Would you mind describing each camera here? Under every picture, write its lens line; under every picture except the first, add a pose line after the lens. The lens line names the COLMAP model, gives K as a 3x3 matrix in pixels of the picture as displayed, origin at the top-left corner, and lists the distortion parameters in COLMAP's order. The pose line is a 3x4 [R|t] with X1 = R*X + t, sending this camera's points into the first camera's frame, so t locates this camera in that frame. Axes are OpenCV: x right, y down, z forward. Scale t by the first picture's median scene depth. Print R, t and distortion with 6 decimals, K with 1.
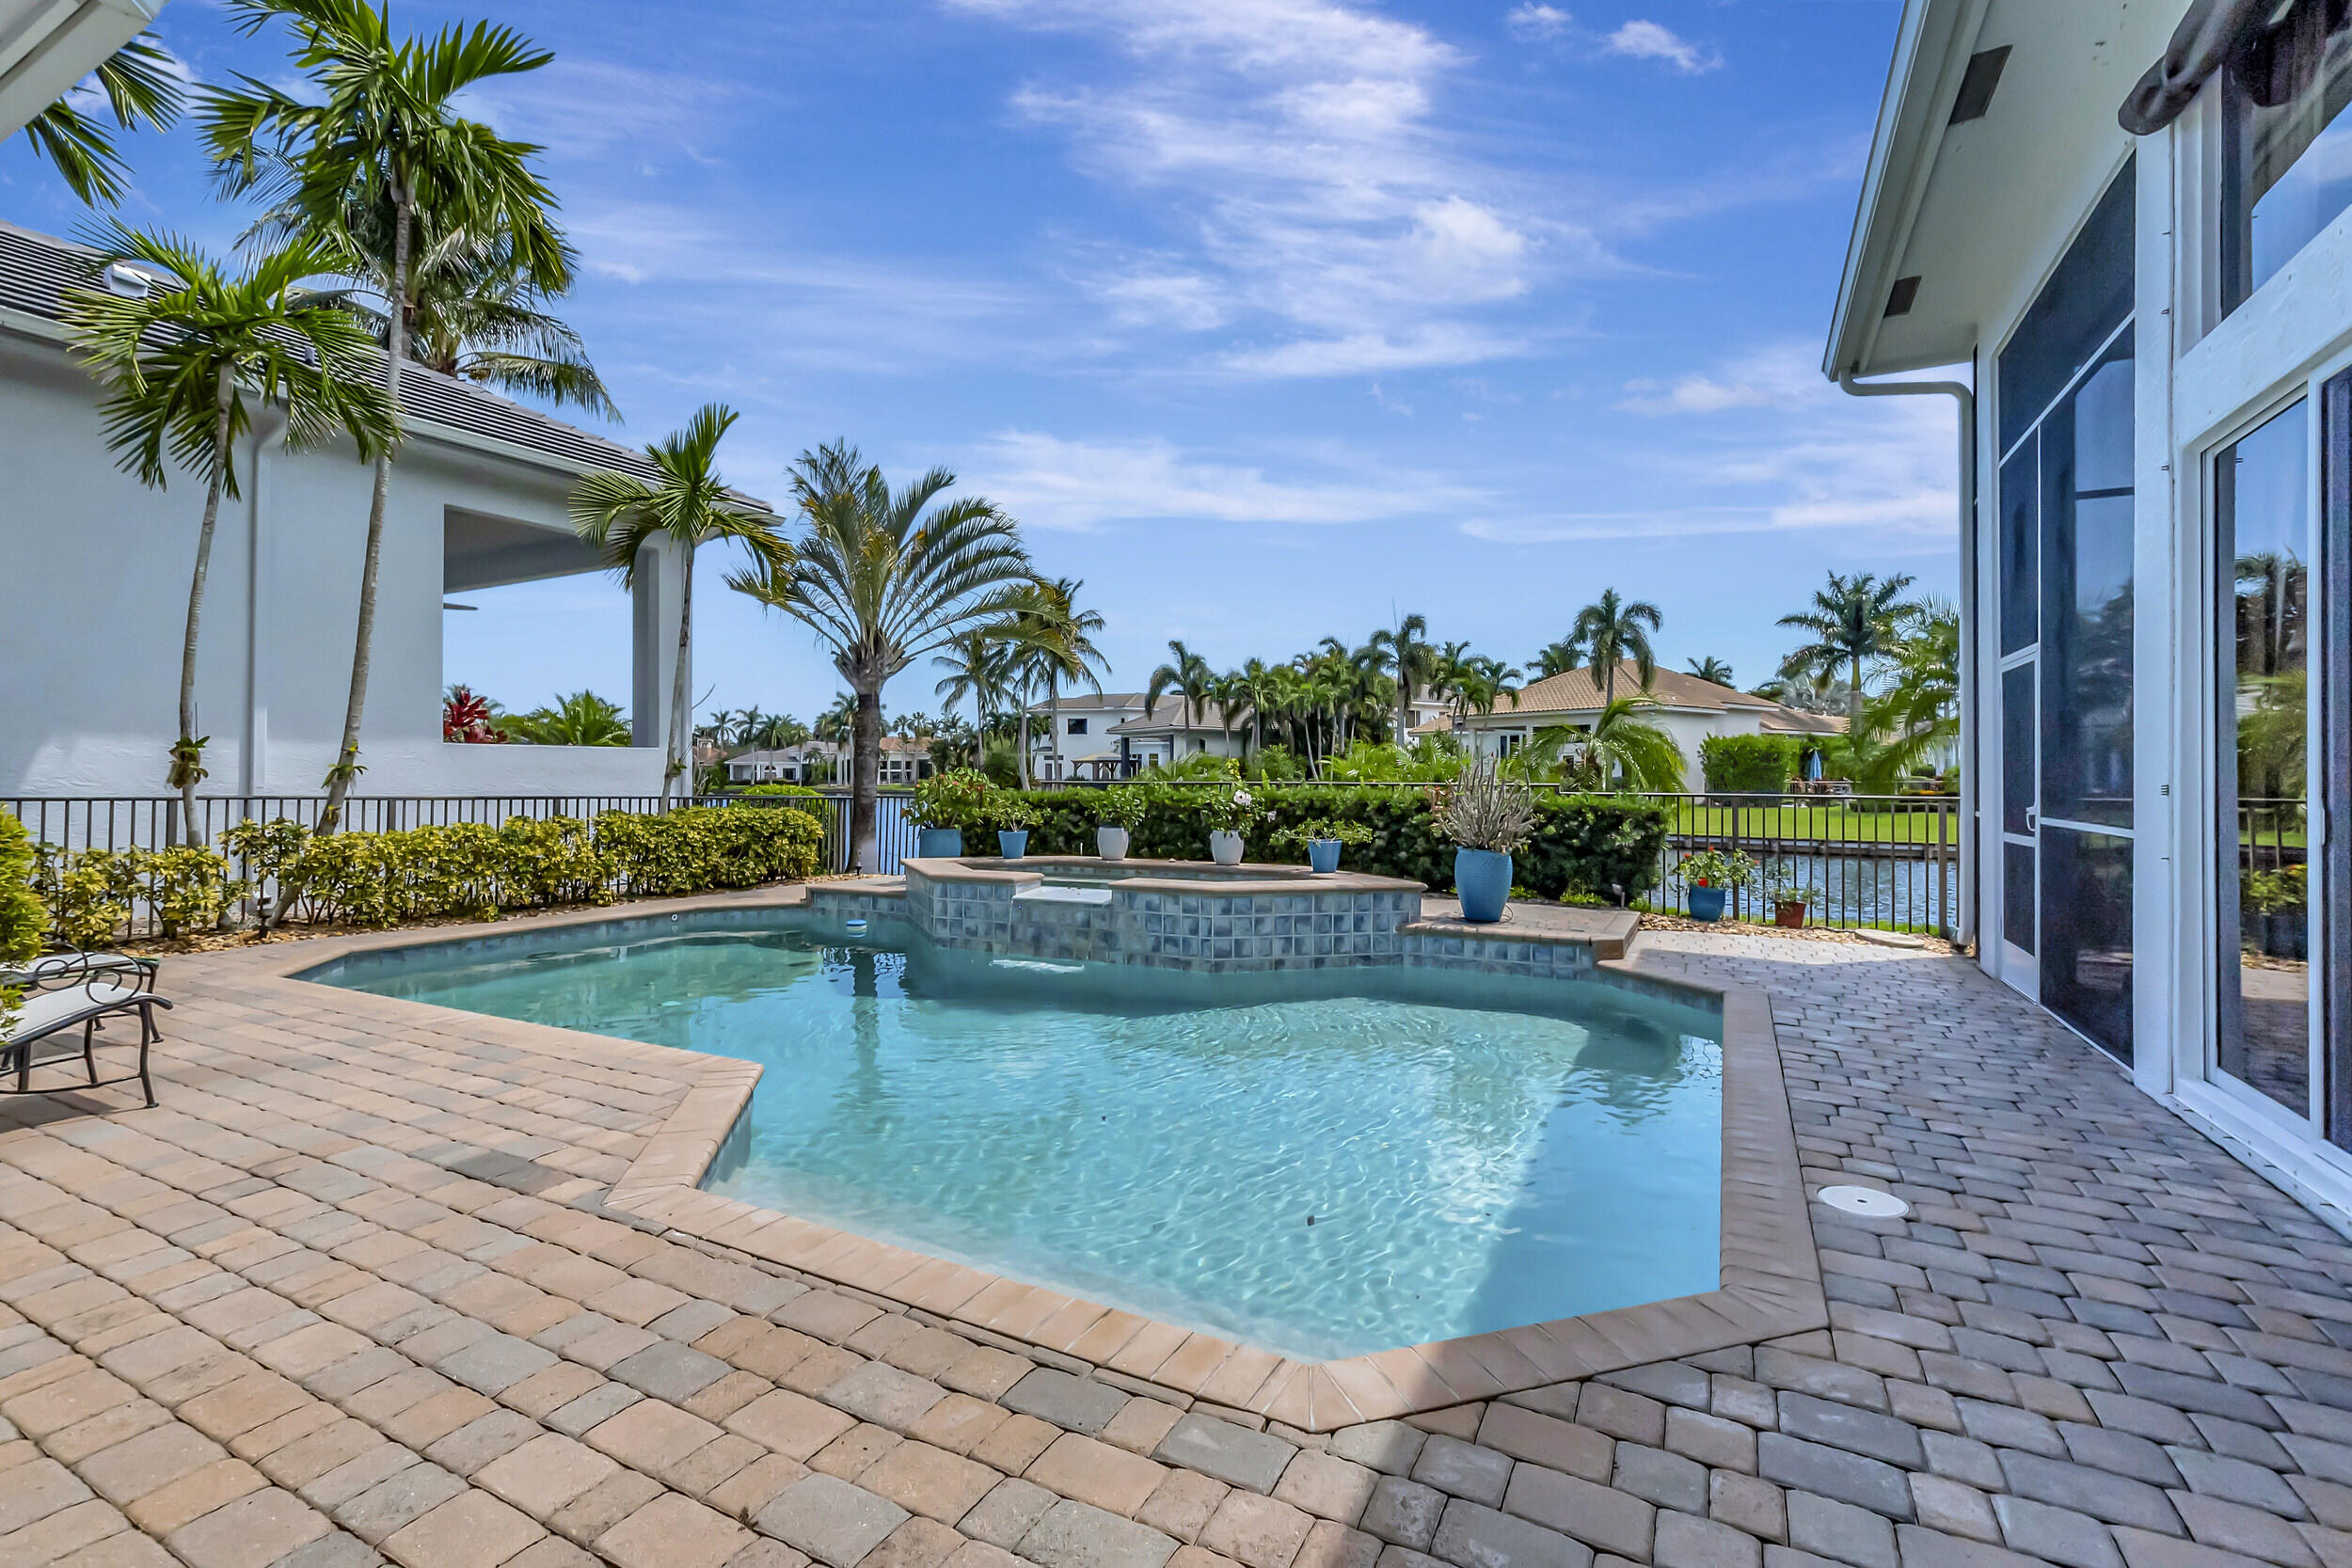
lens RADIAL K [[1039.0, 0, 1186.9], [0, 1039.0, 772.0], [0, 0, 1]] dist [-0.000648, -0.000449]
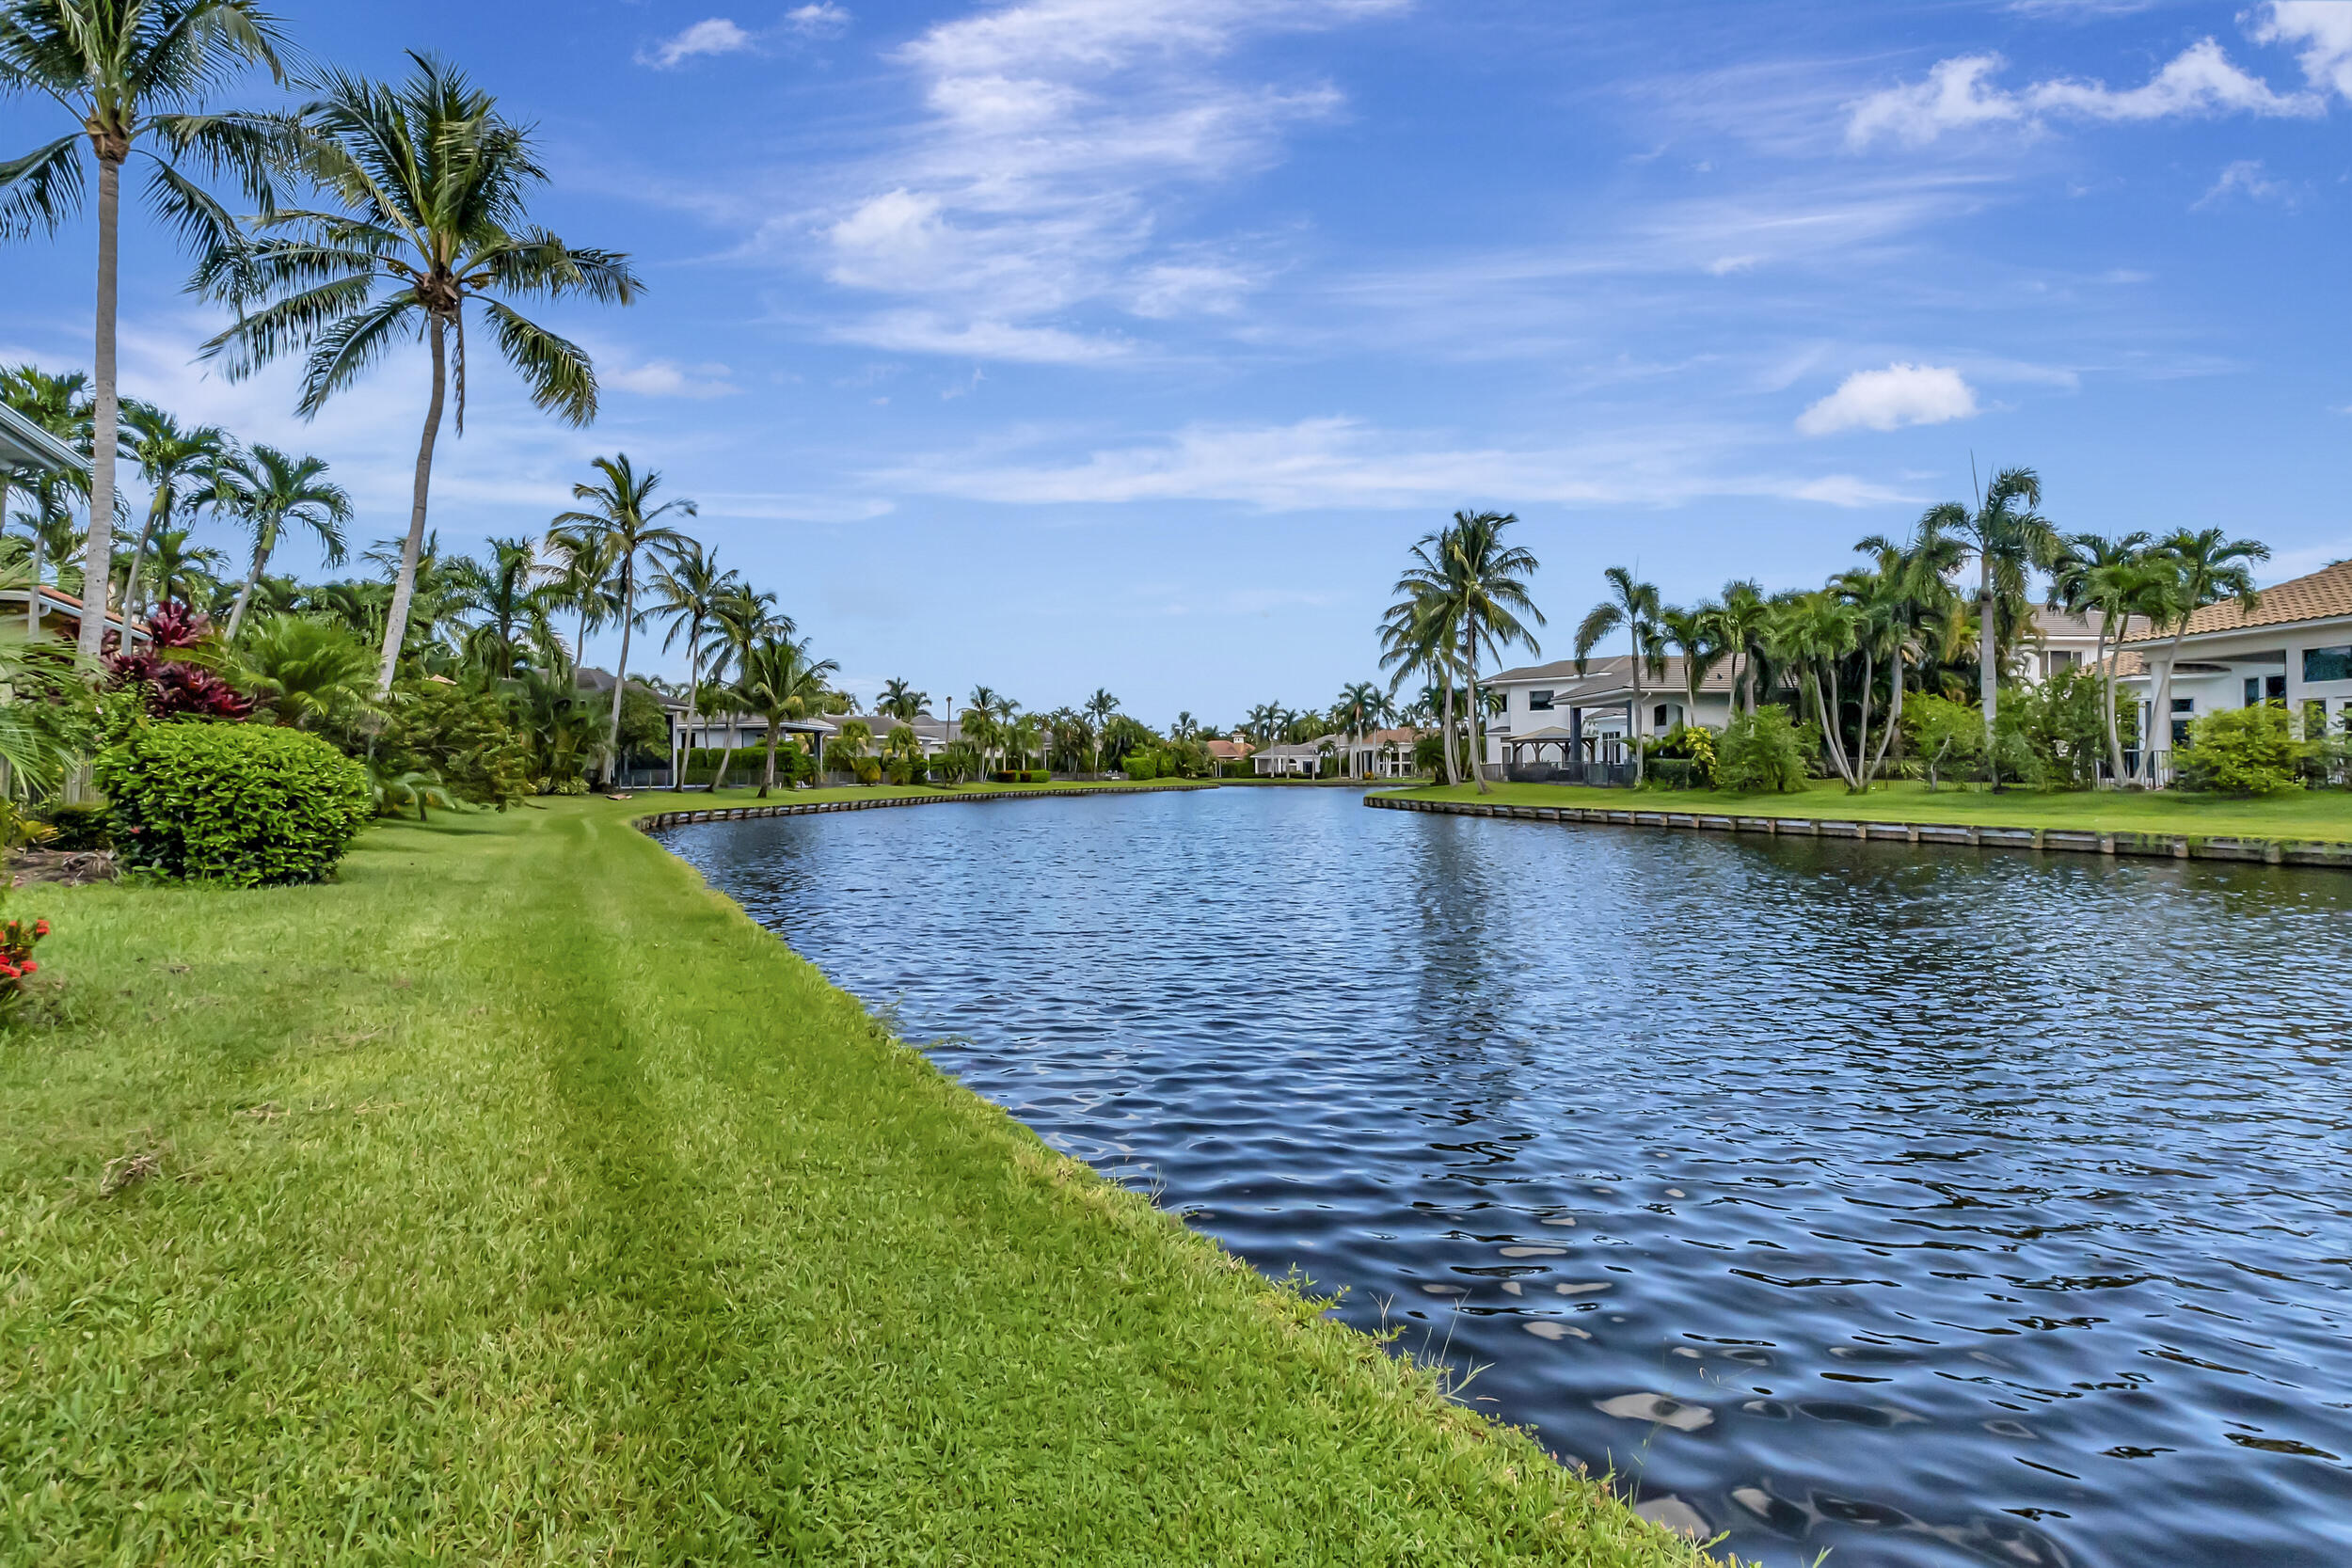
lens RADIAL K [[1039.0, 0, 1186.9], [0, 1039.0, 772.0], [0, 0, 1]] dist [-0.000648, -0.000449]
pose [[0.857892, -0.005428, -0.513801, 0.122688], [0.006996, 0.999975, 0.001118, 0.015468], [0.513782, -0.004554, 0.857908, 0.264298]]
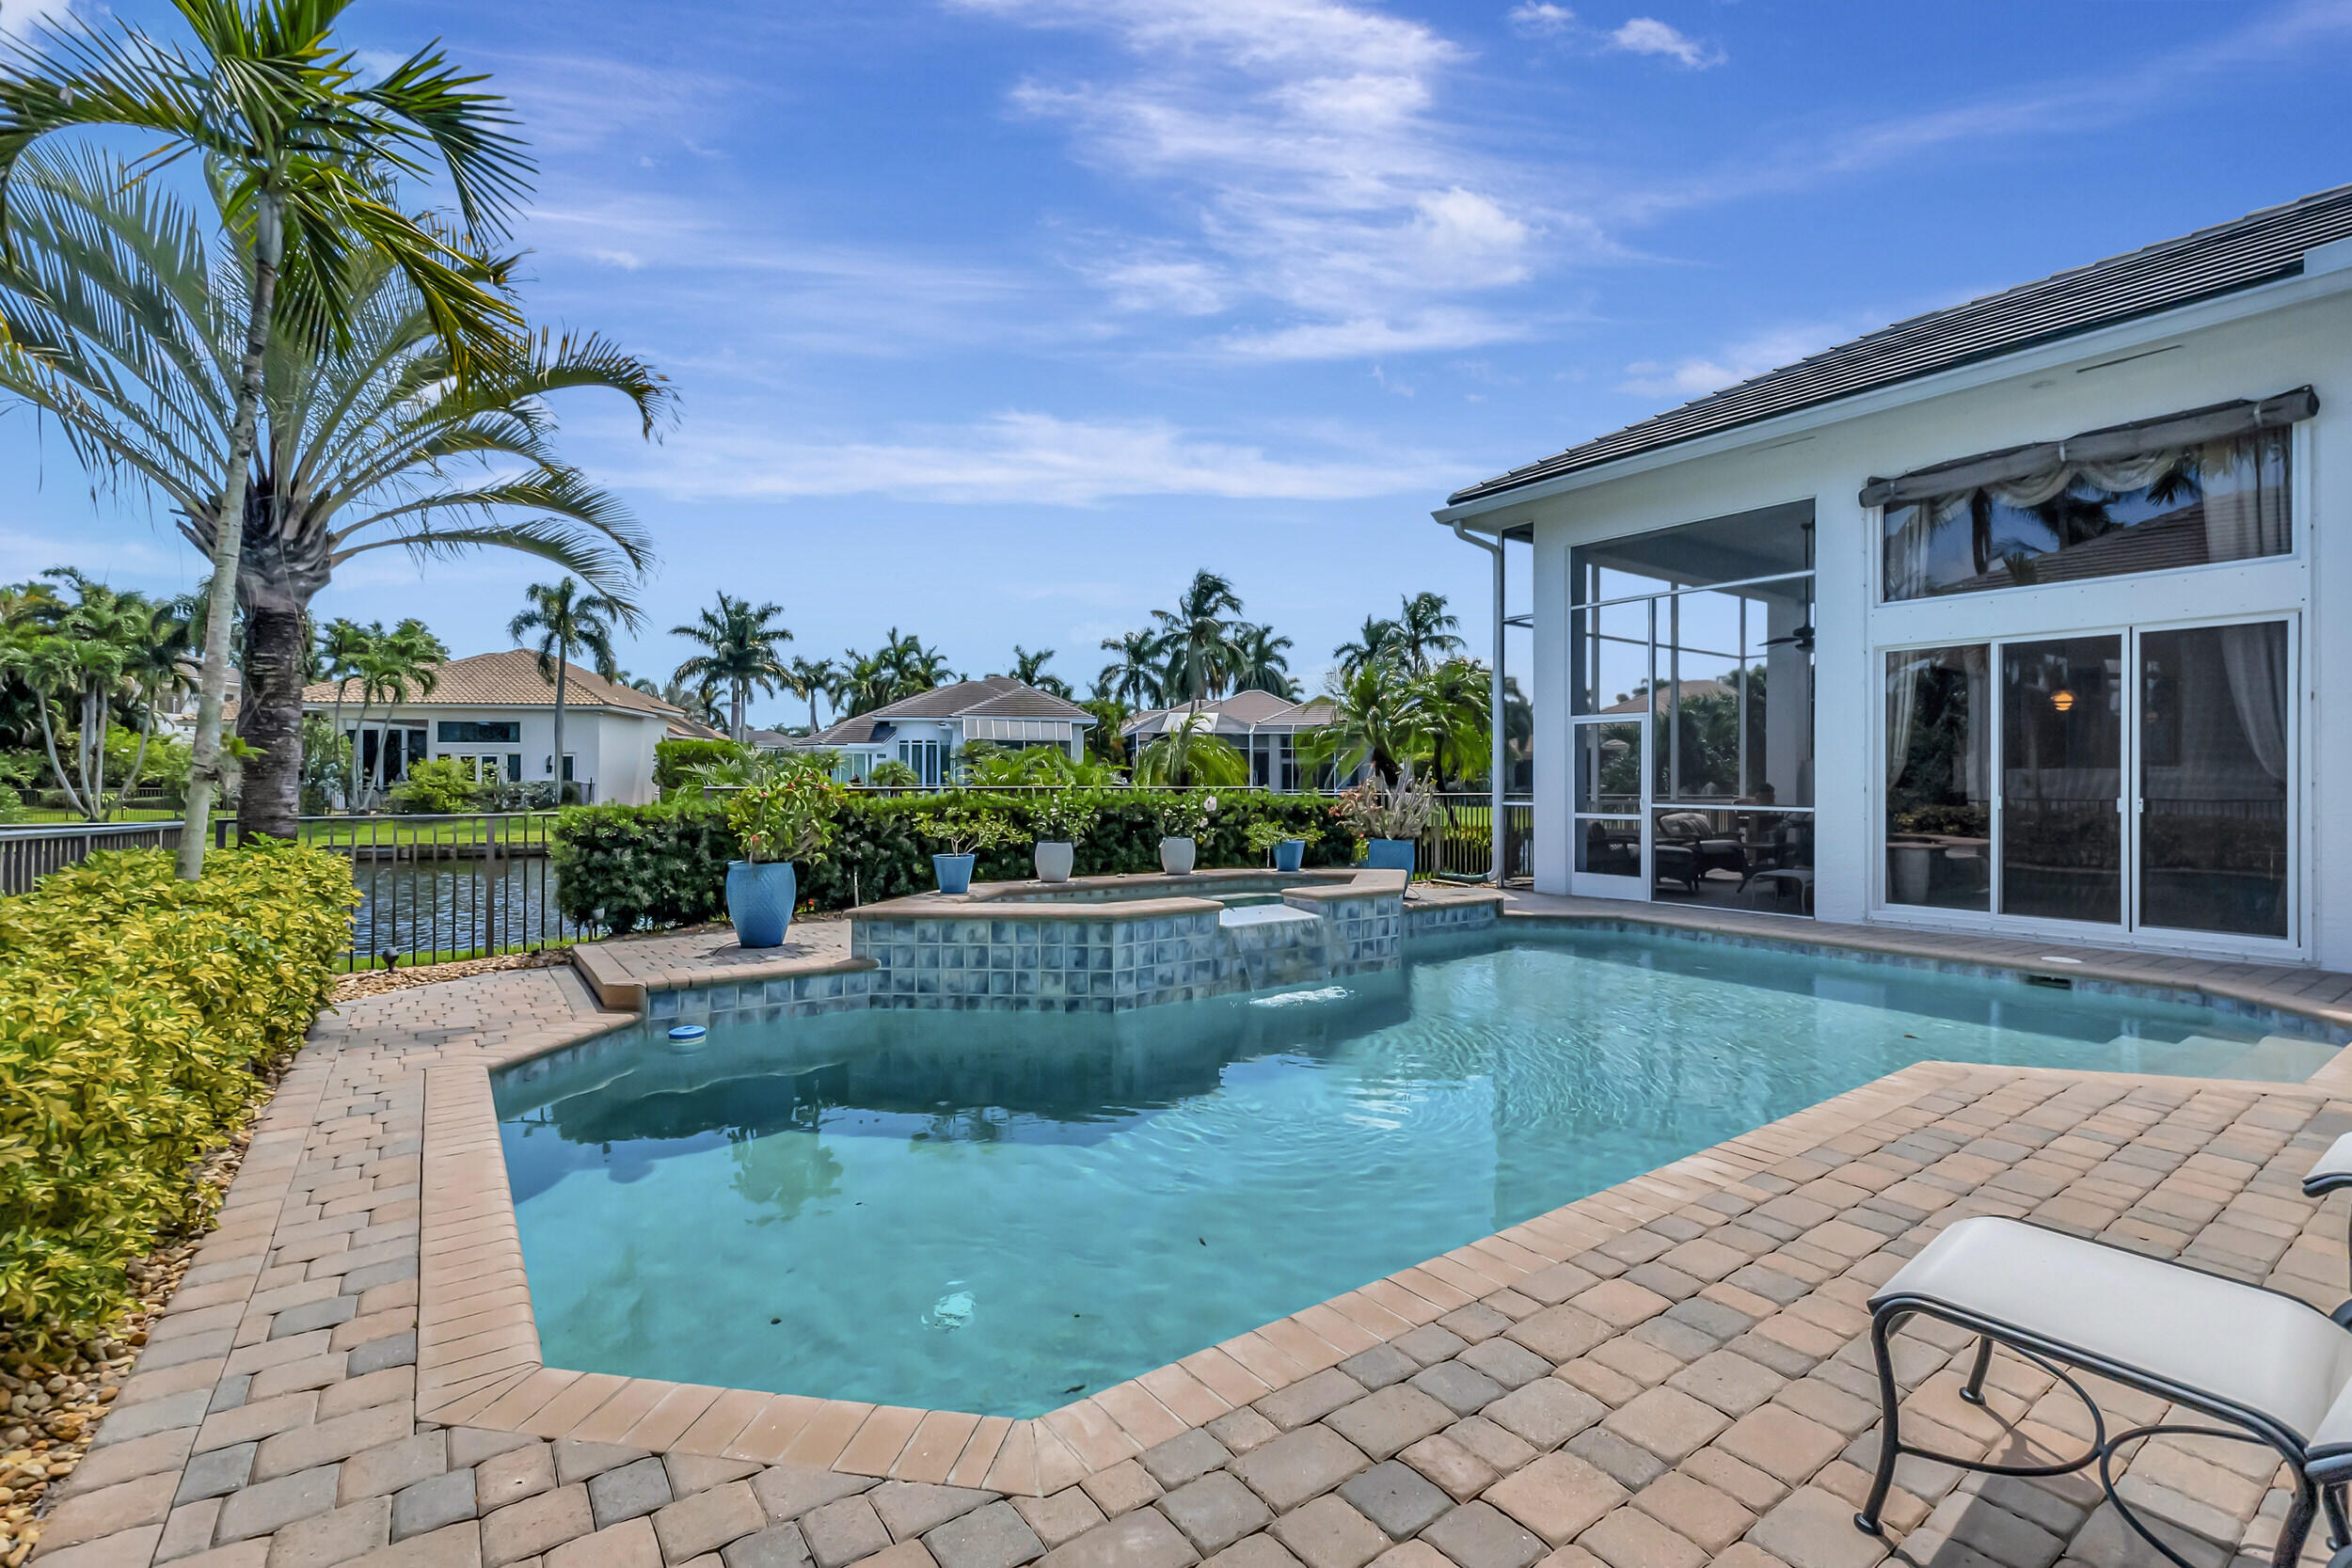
lens RADIAL K [[1039.0, 0, 1186.9], [0, 1039.0, 772.0], [0, 0, 1]] dist [-0.000648, -0.000449]
pose [[0.452353, 0.009389, 0.891789, -0.140634], [-0.005315, 0.999955, -0.007832, 0.000564], [-0.891823, -0.001197, 0.452383, 0.099243]]
